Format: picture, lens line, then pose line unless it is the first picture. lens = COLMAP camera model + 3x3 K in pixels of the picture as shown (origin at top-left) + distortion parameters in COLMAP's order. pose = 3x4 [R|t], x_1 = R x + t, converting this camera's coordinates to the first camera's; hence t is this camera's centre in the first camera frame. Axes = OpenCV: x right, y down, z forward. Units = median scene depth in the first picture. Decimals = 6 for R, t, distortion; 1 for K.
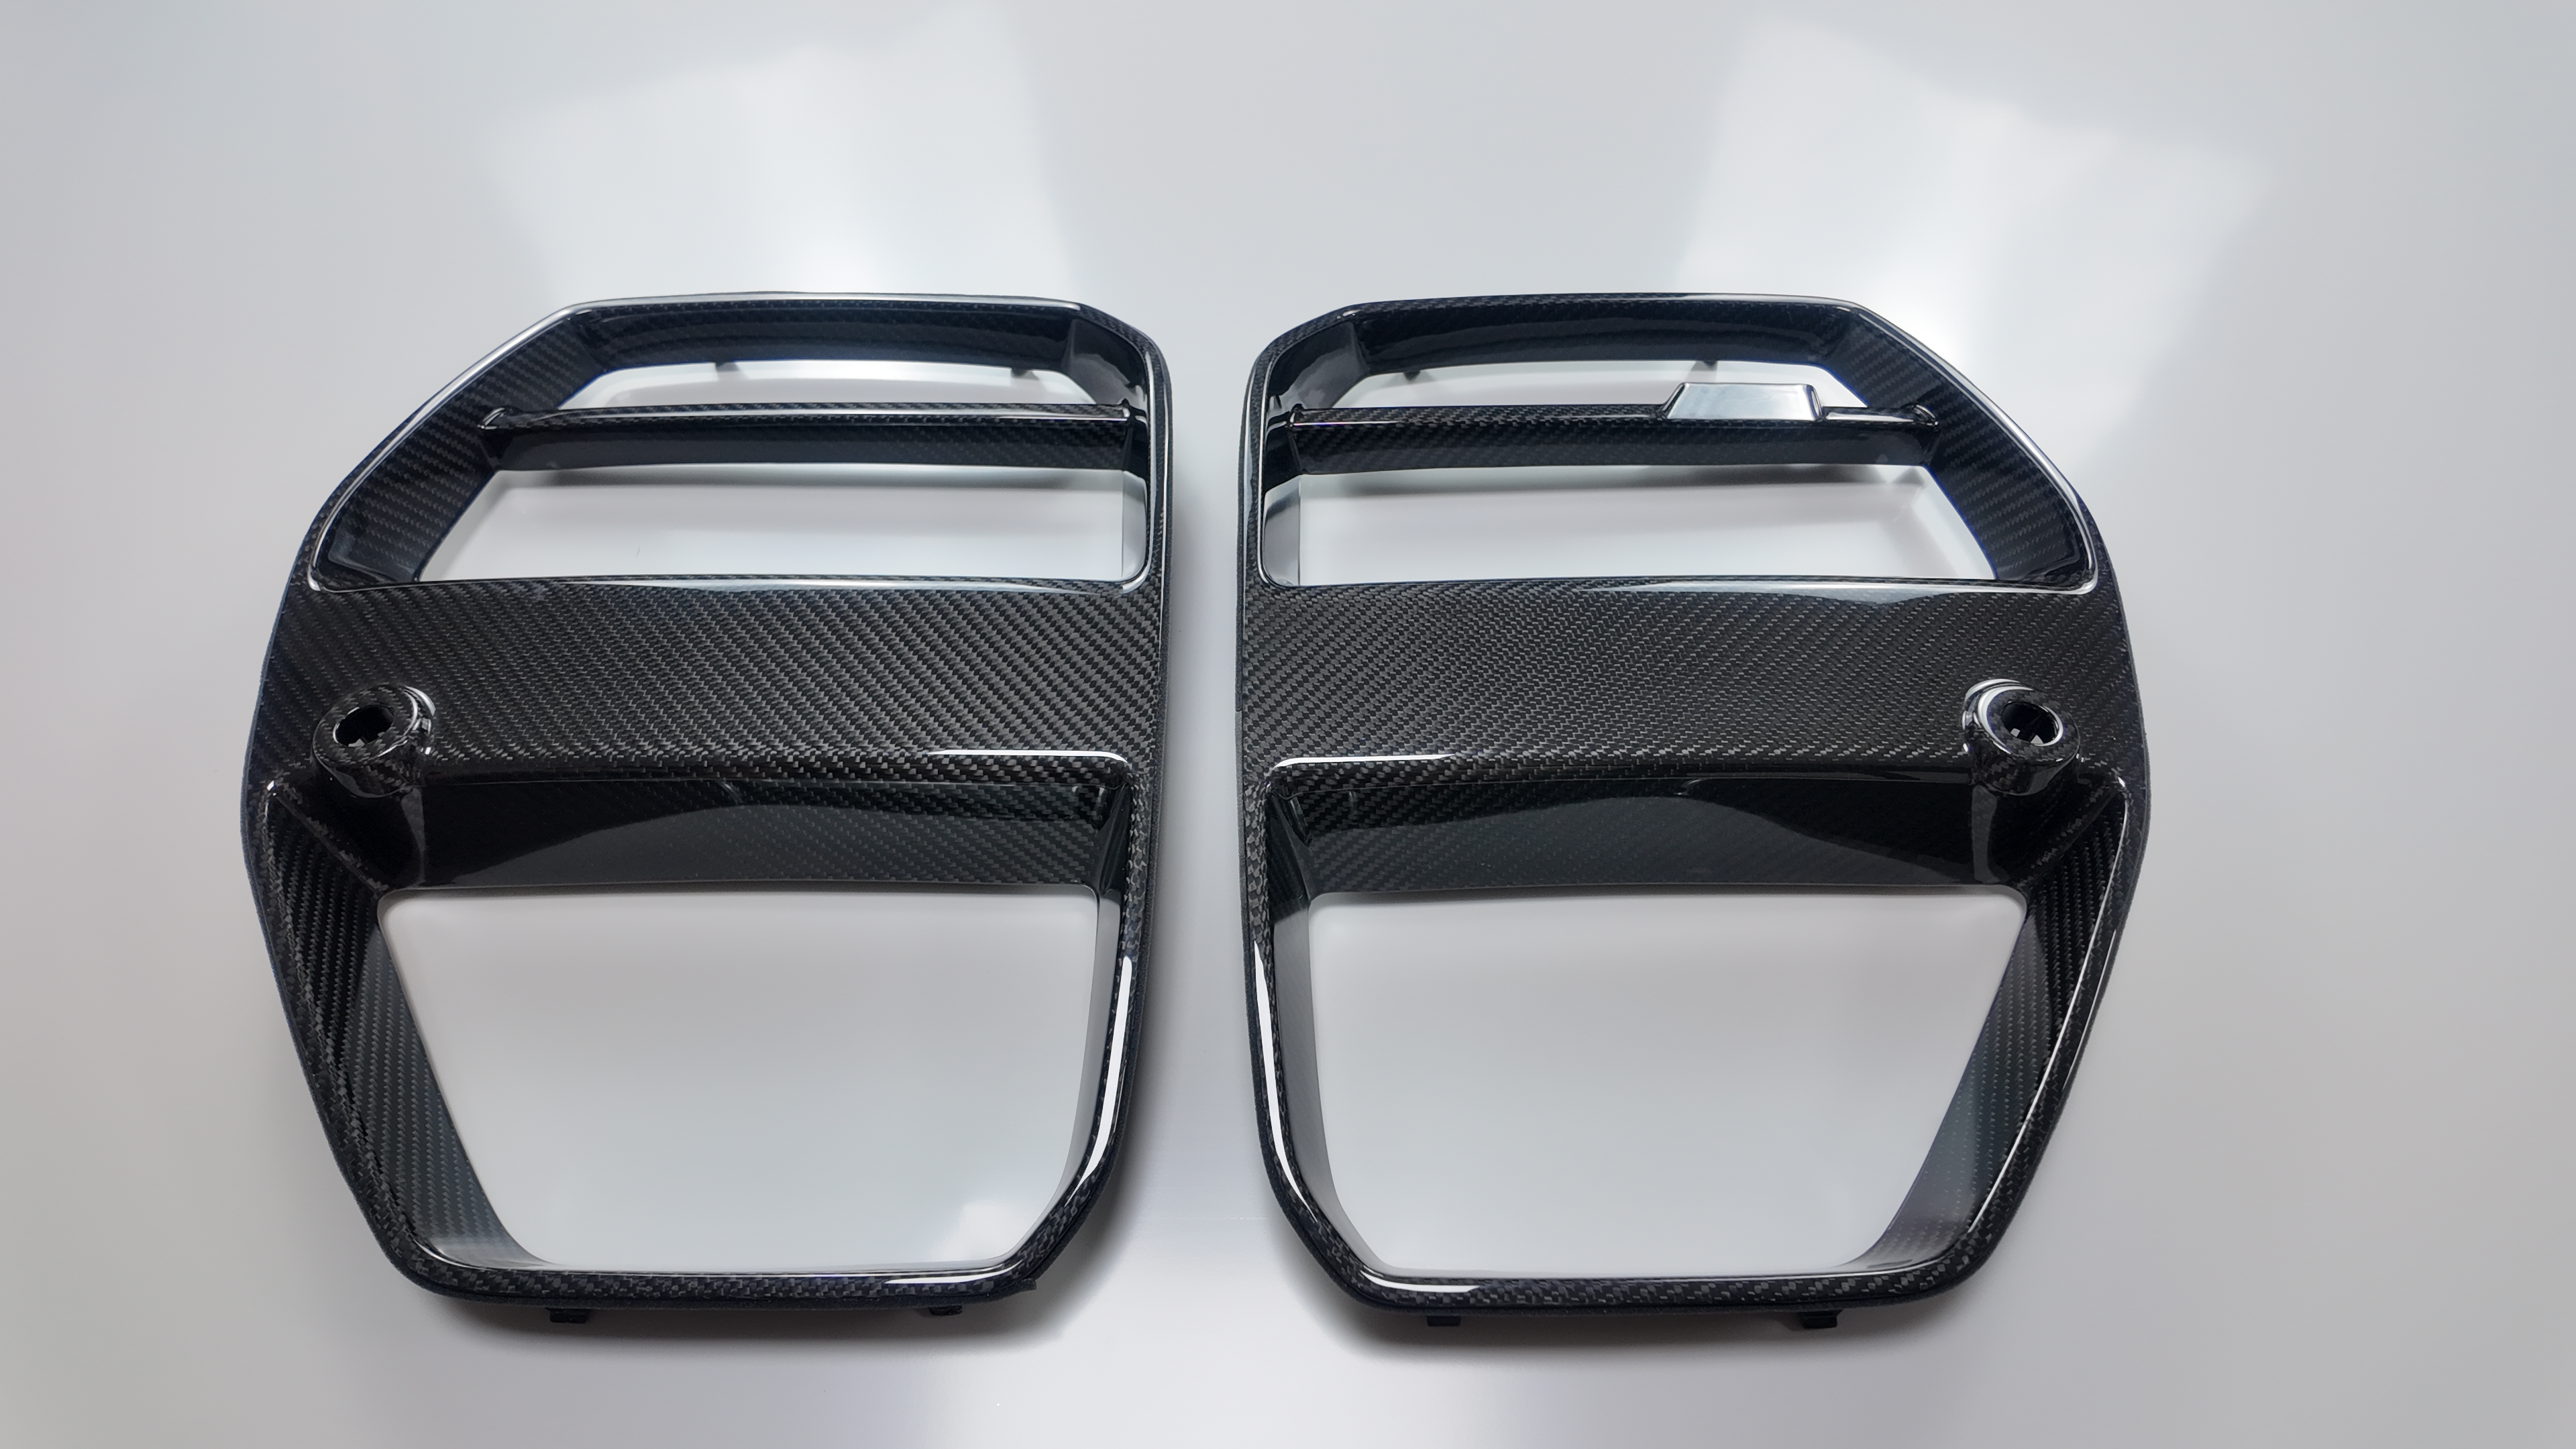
lens RADIAL K [[1519.5, 0, 1288.0], [0, 1519.5, 724.5], [0, 0, 1]] dist [0.144940, -0.227467]
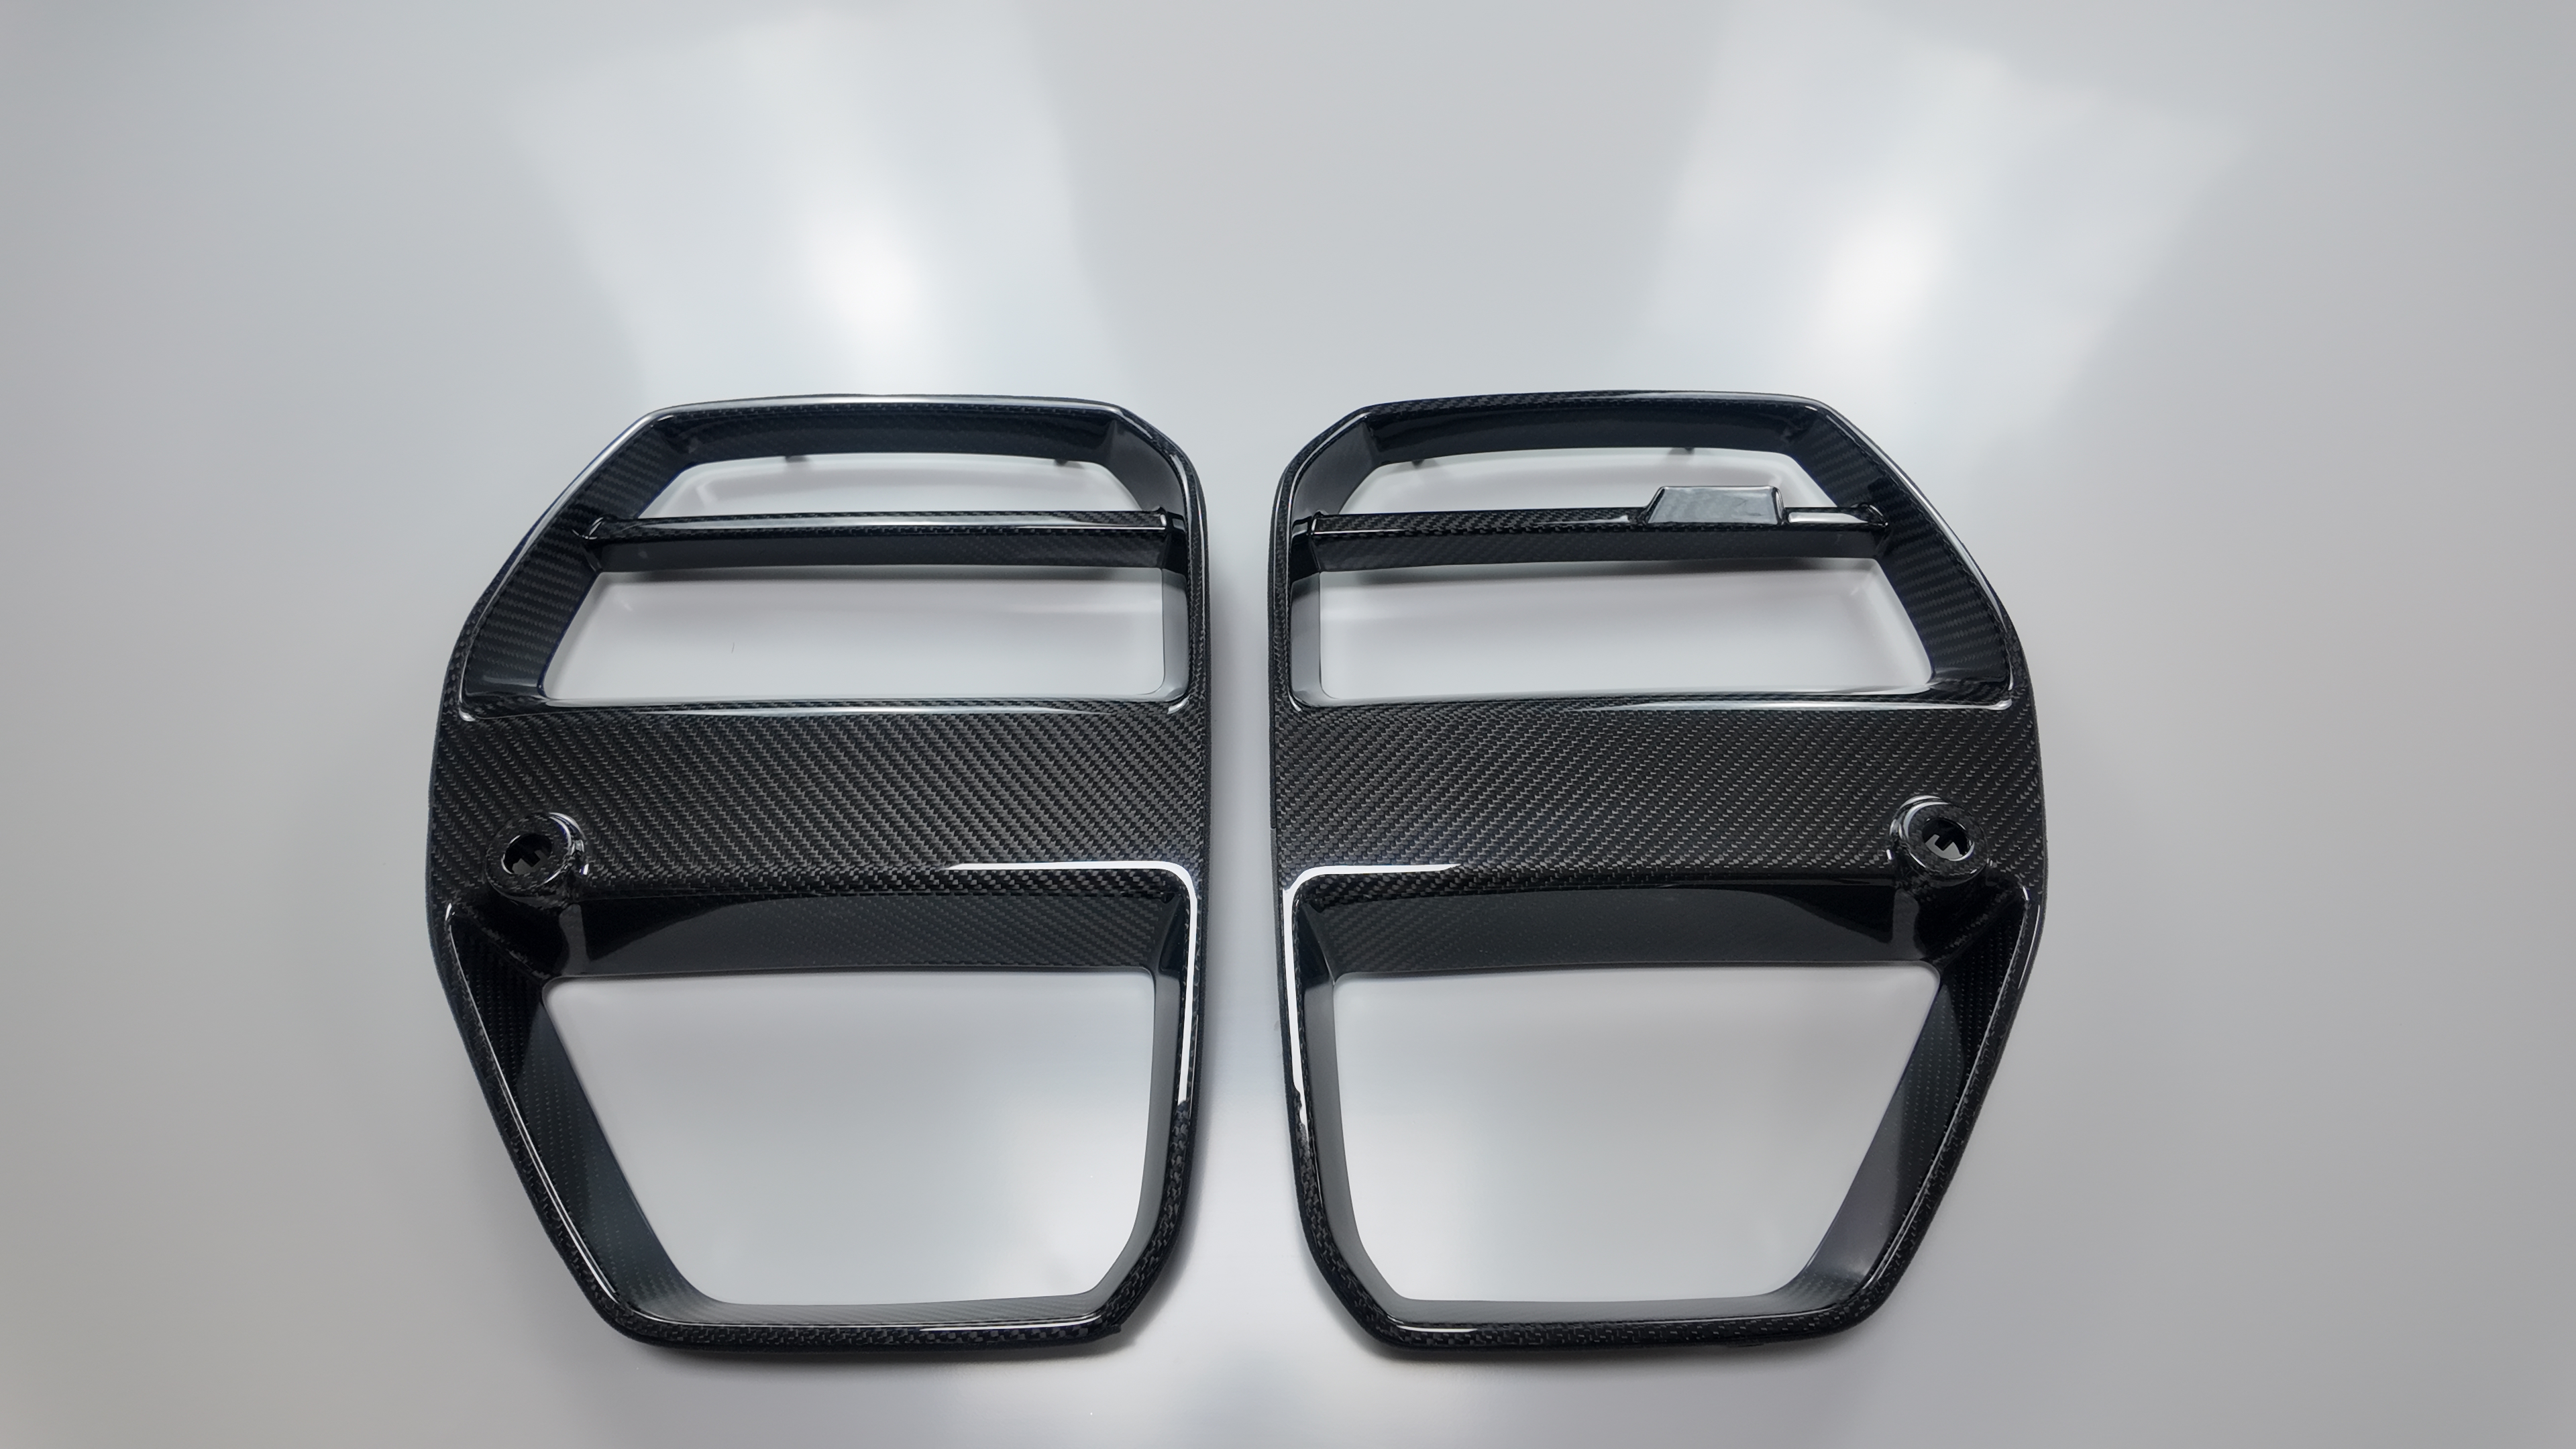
lens RADIAL K [[1519.5, 0, 1288.0], [0, 1519.5, 724.5], [0, 0, 1]] dist [0.144940, -0.227467]
pose [[0.999923, -0.012120, -0.002642, -0.015502], [0.012363, 0.991124, 0.132363, -0.228041], [0.001014, -0.132386, 0.991198, -0.138609]]
